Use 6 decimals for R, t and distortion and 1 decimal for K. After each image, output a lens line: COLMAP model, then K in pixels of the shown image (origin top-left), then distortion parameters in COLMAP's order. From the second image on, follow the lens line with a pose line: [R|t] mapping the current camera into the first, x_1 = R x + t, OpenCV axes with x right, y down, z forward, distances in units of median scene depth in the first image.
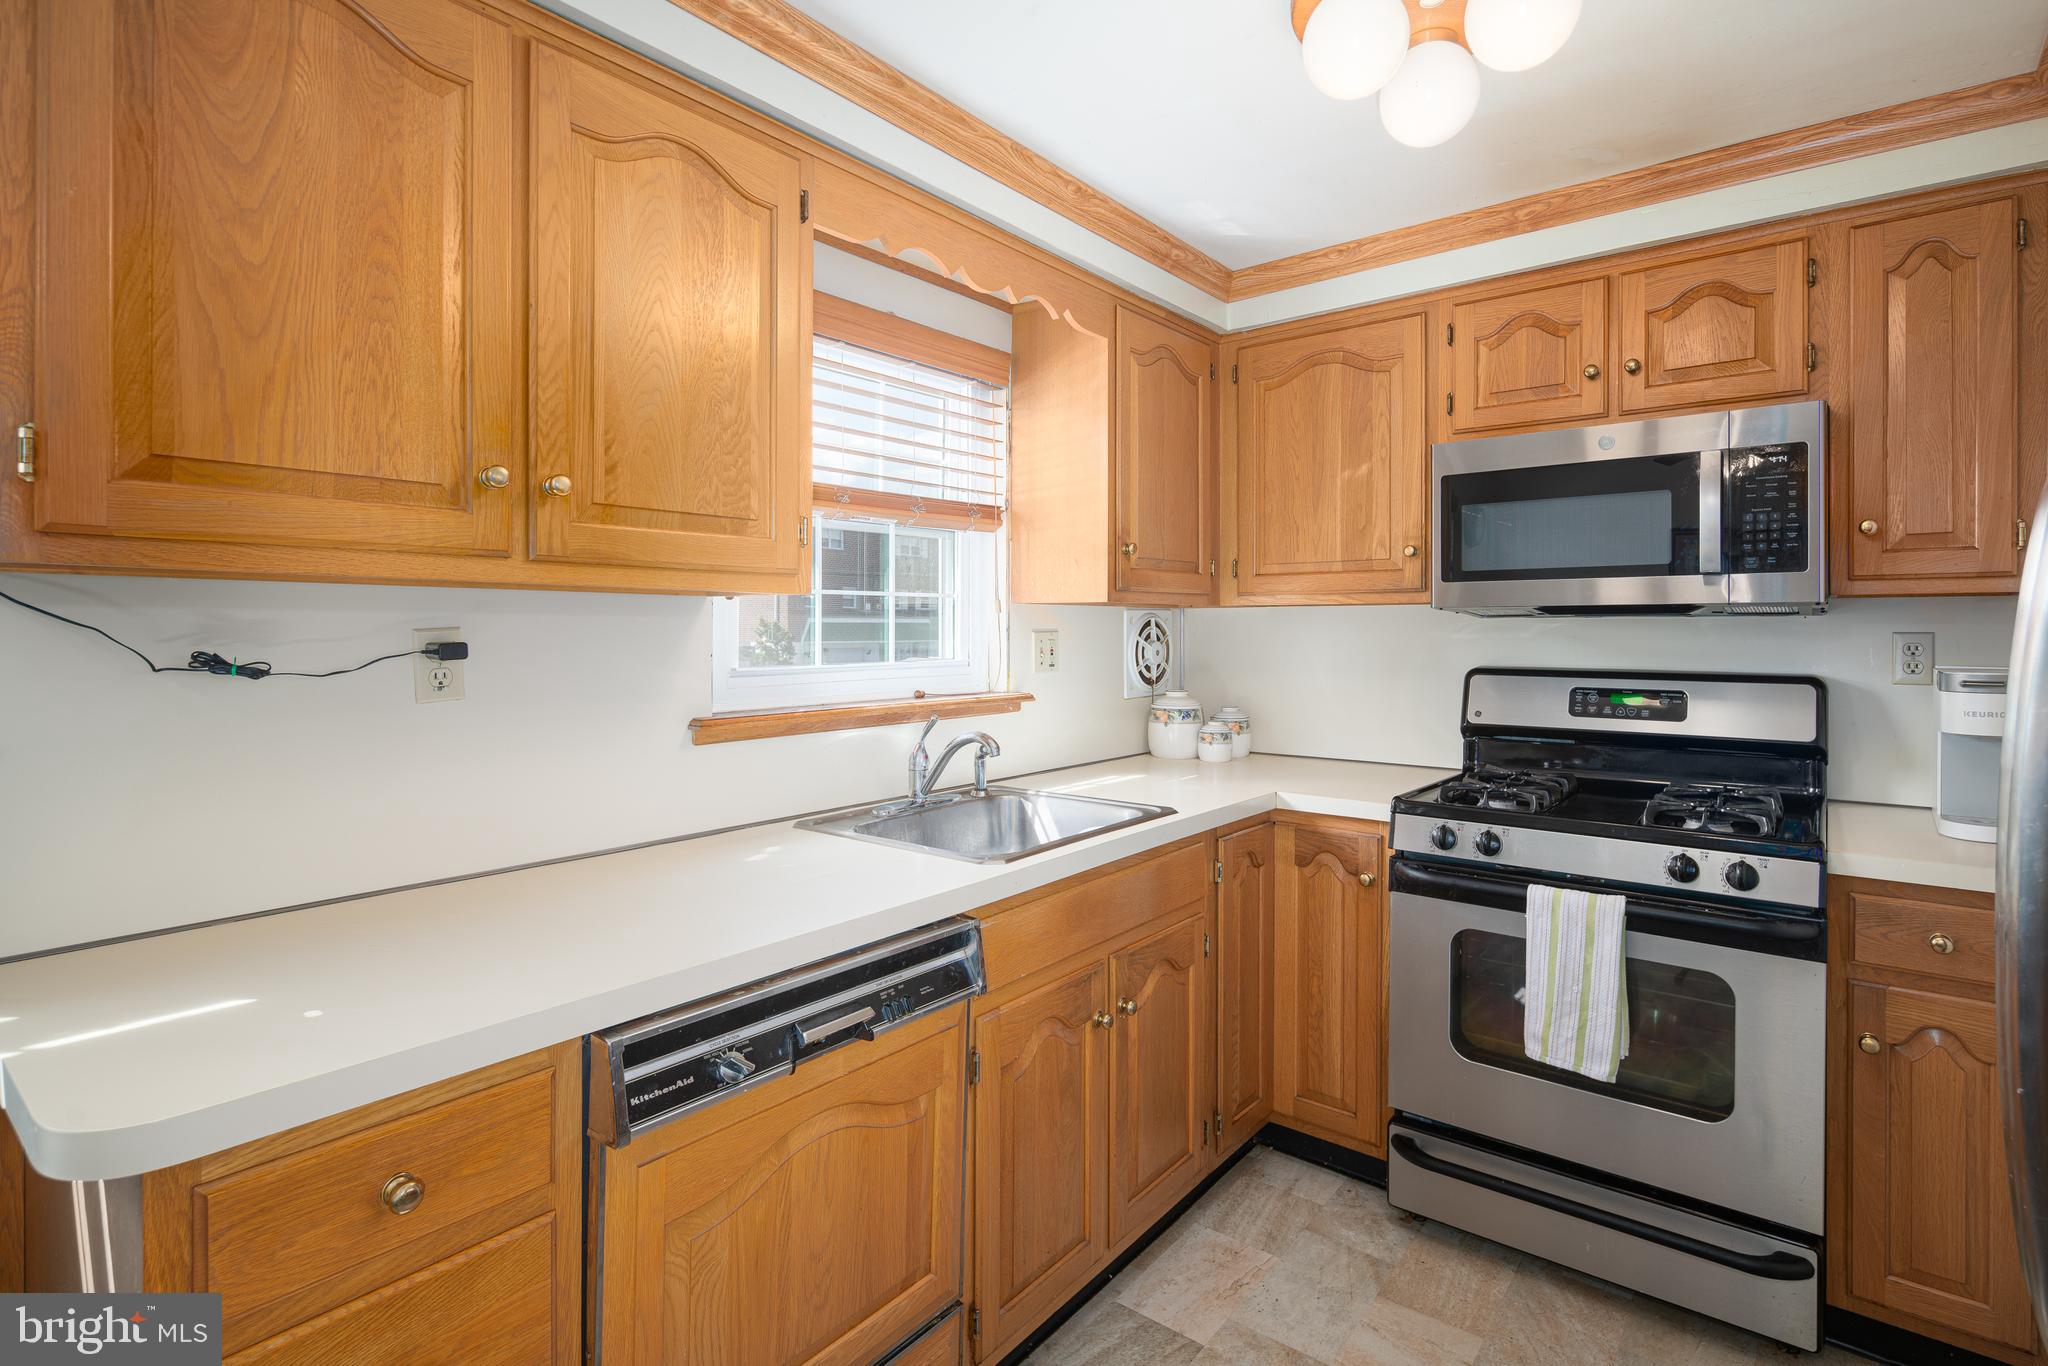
lens RADIAL K [[997.3, 0, 1022.2], [0, 997.3, 632.3], [0, 0, 1]] dist [0.000959, -0.002696]
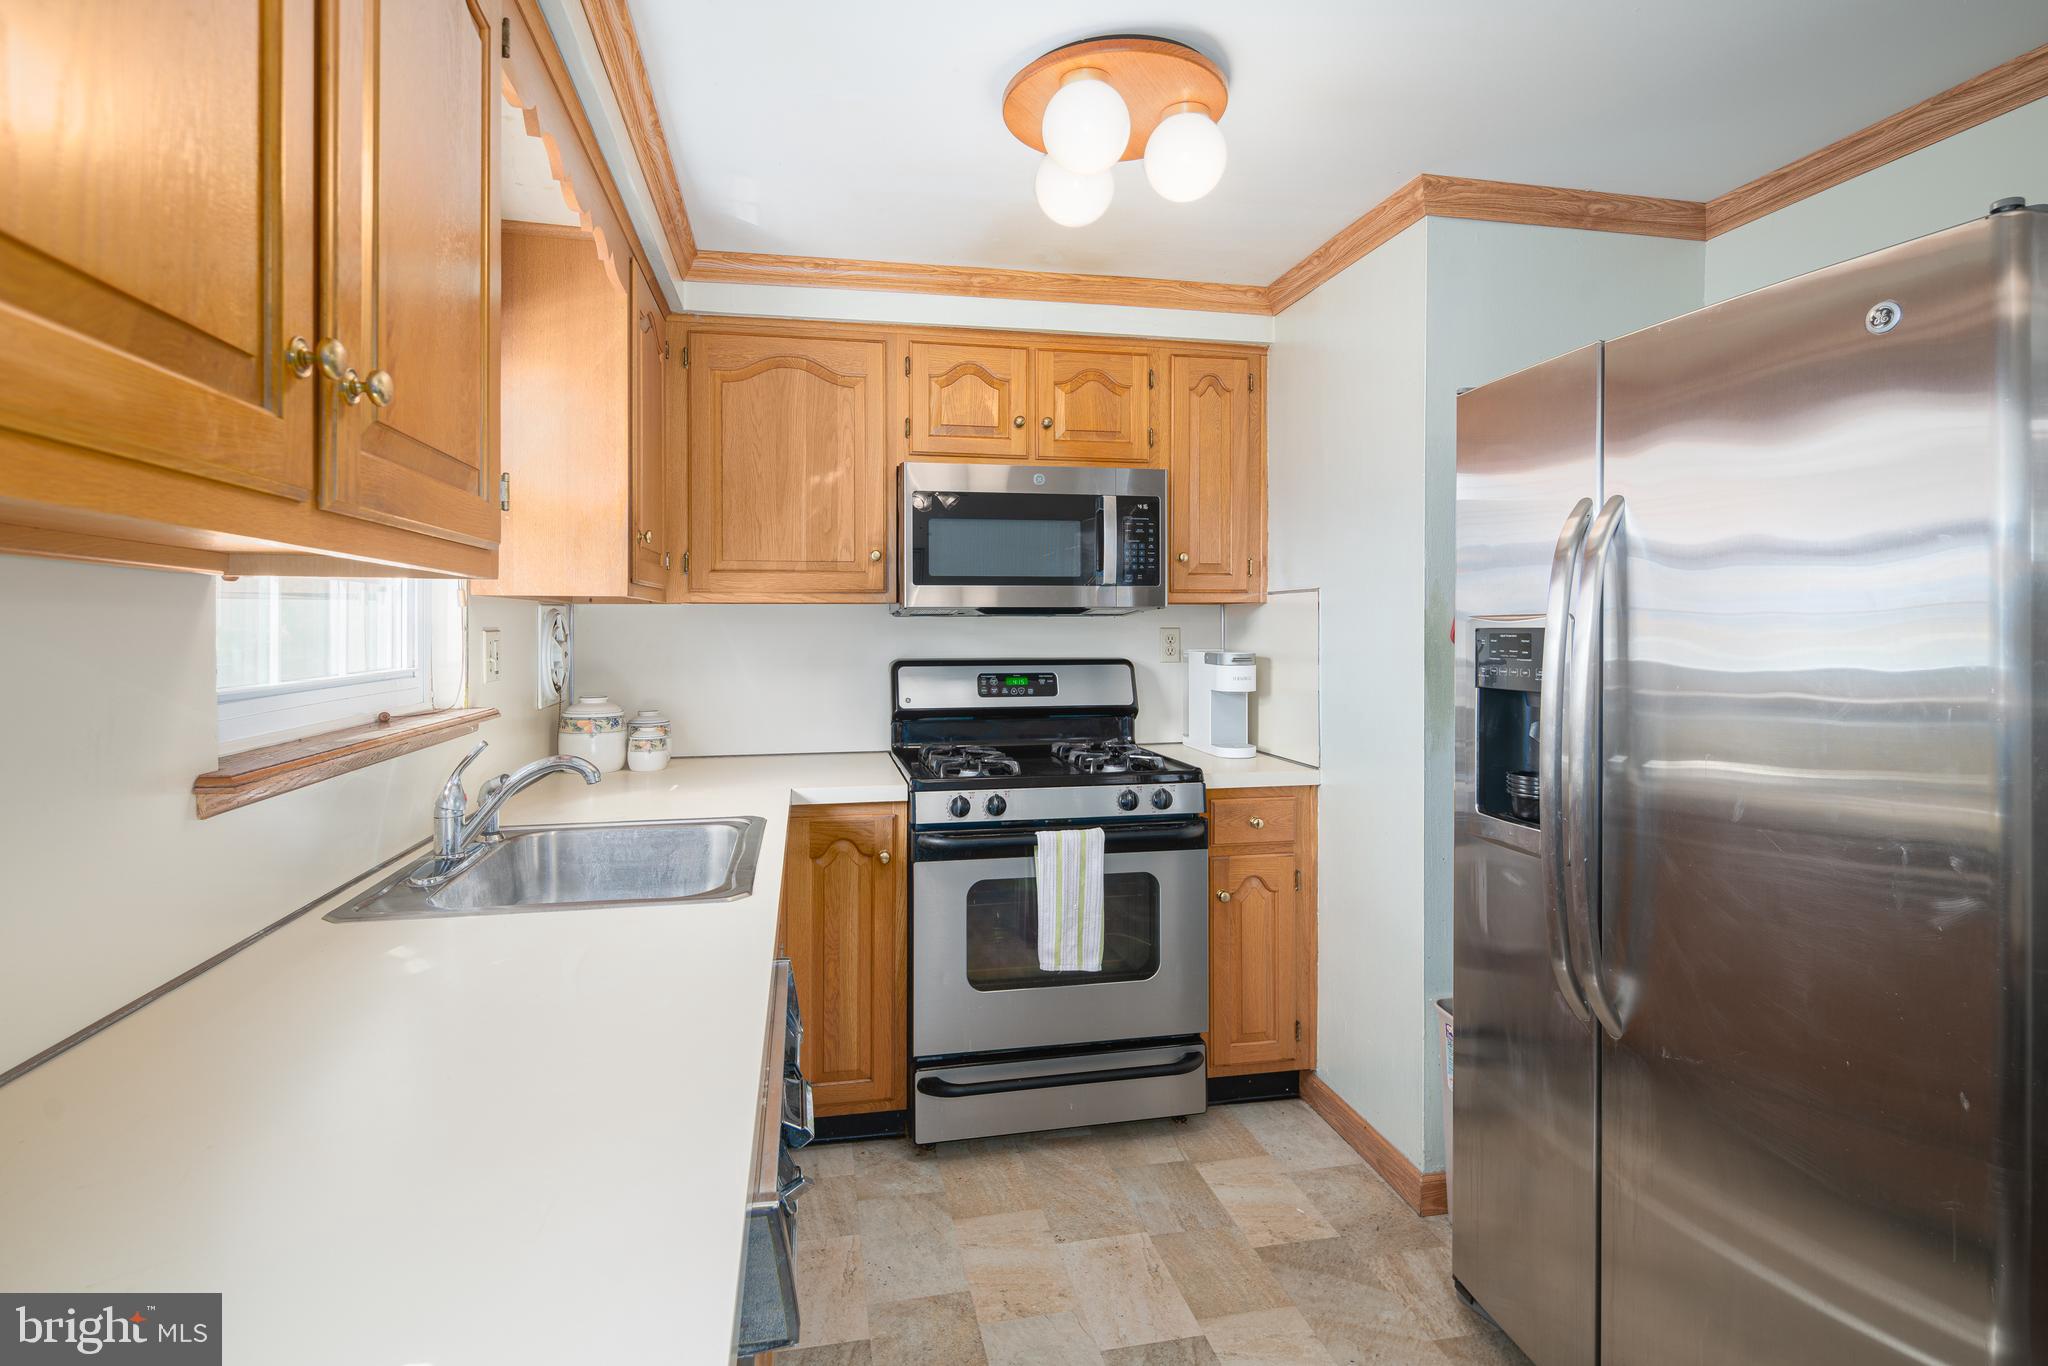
lens RADIAL K [[997.3, 0, 1022.2], [0, 997.3, 632.3], [0, 0, 1]] dist [0.000959, -0.002696]
pose [[0.642184, -0.005697, 0.766529, -0.418791], [0.005151, 0.999982, 0.003116, 0.000721], [-0.766533, 0.001947, 0.642202, 0.203135]]
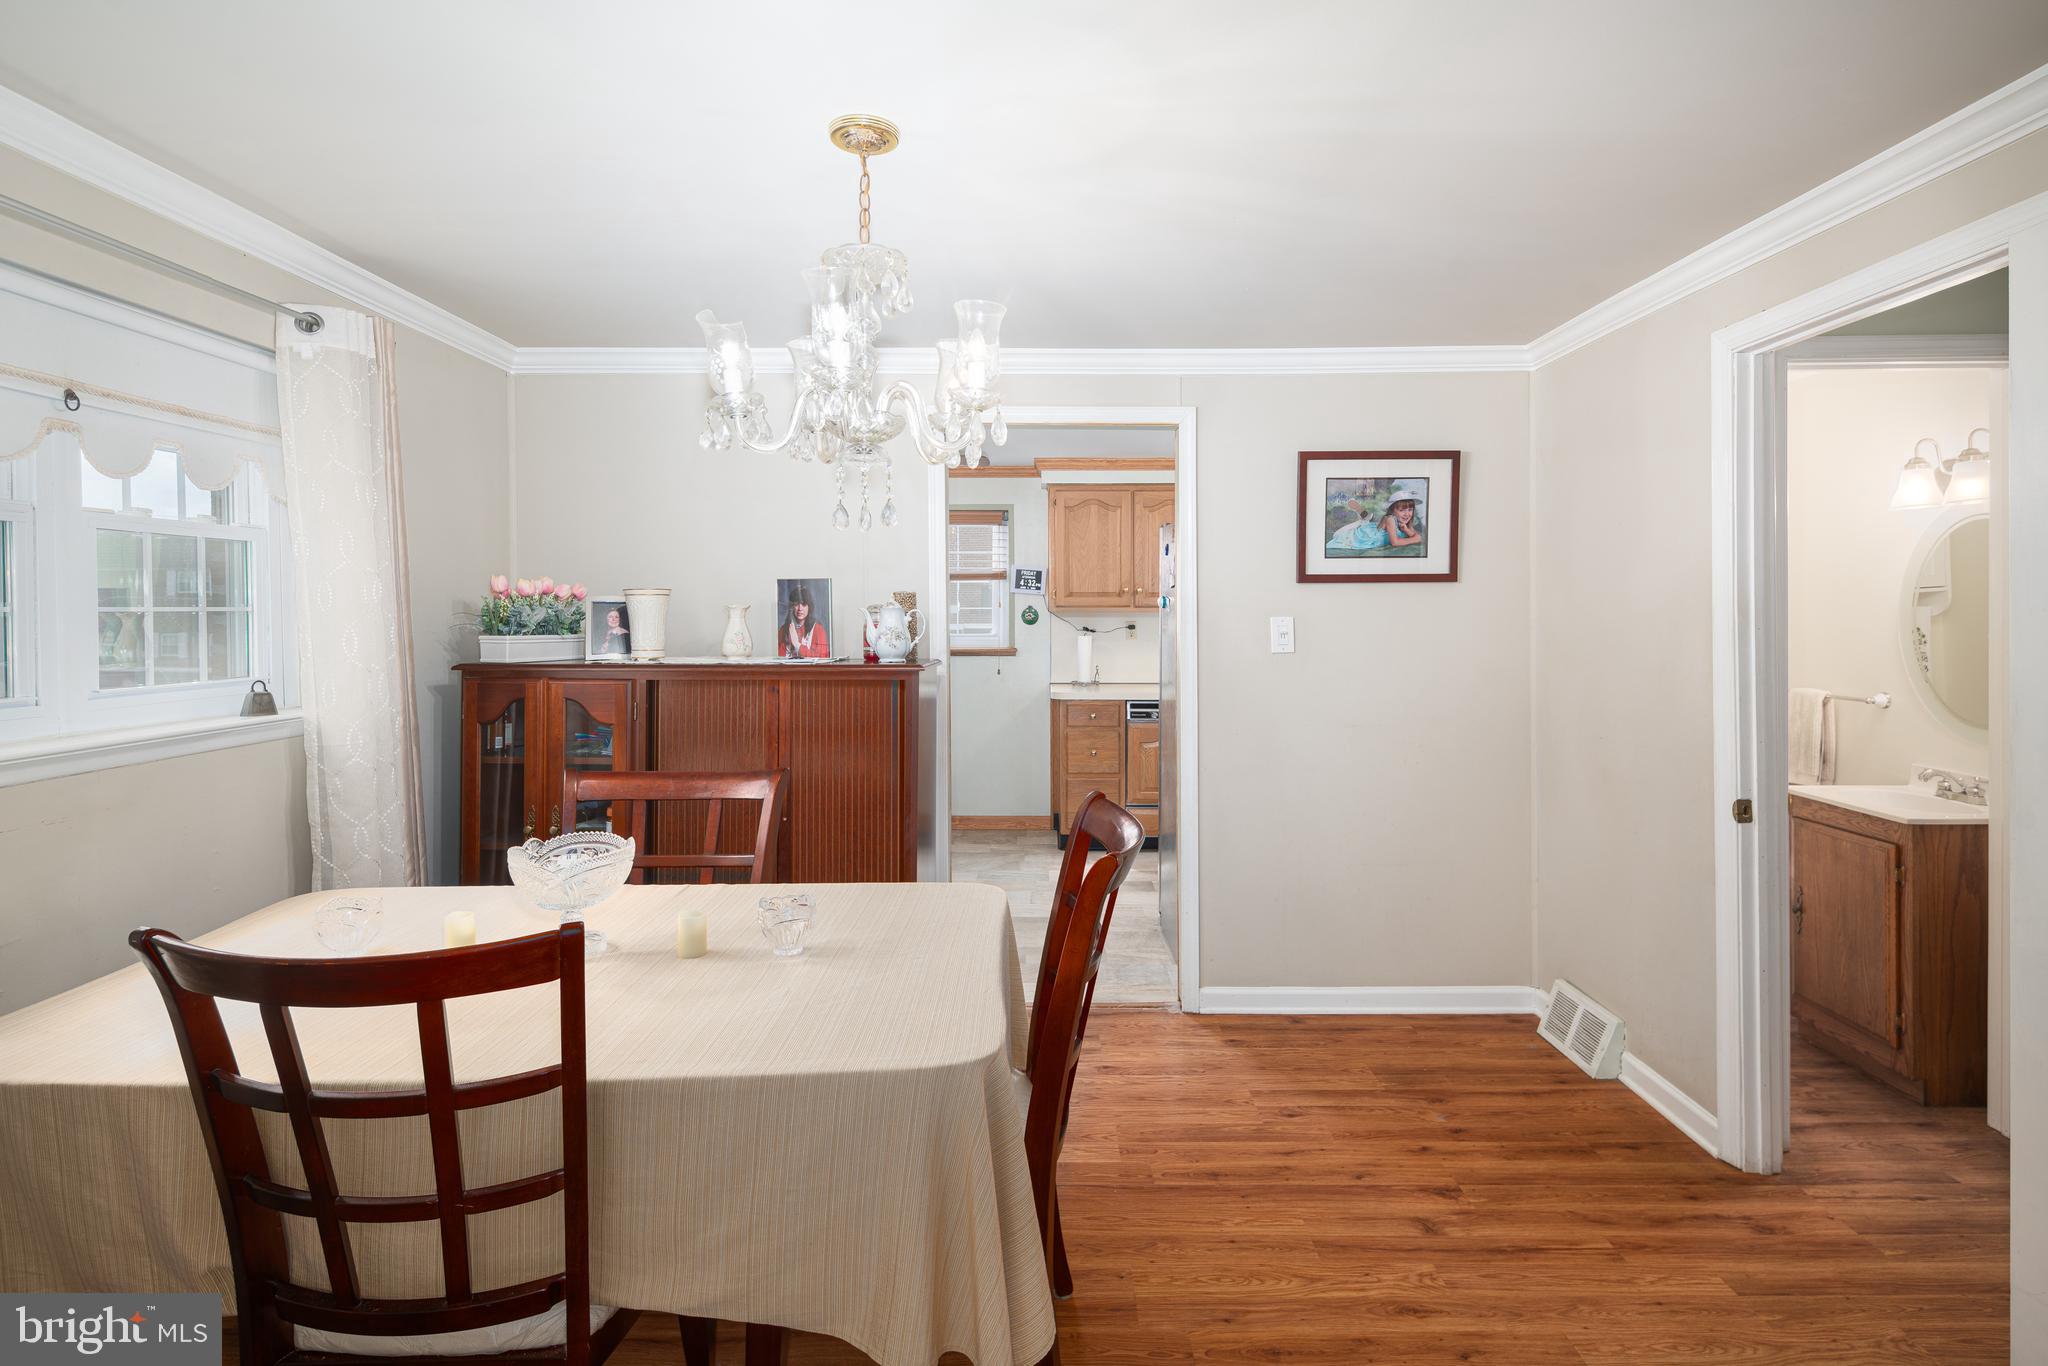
lens RADIAL K [[1011.4, 0, 1023.0], [0, 1011.4, 616.5], [0, 0, 1]] dist [0.001836, -0.000595]
pose [[0.606359, 0.000807, -0.795191, 1.800752], [0.001306, 0.999997, 0.002011, -0.025251], [0.795190, -0.002258, 0.606356, -1.375328]]
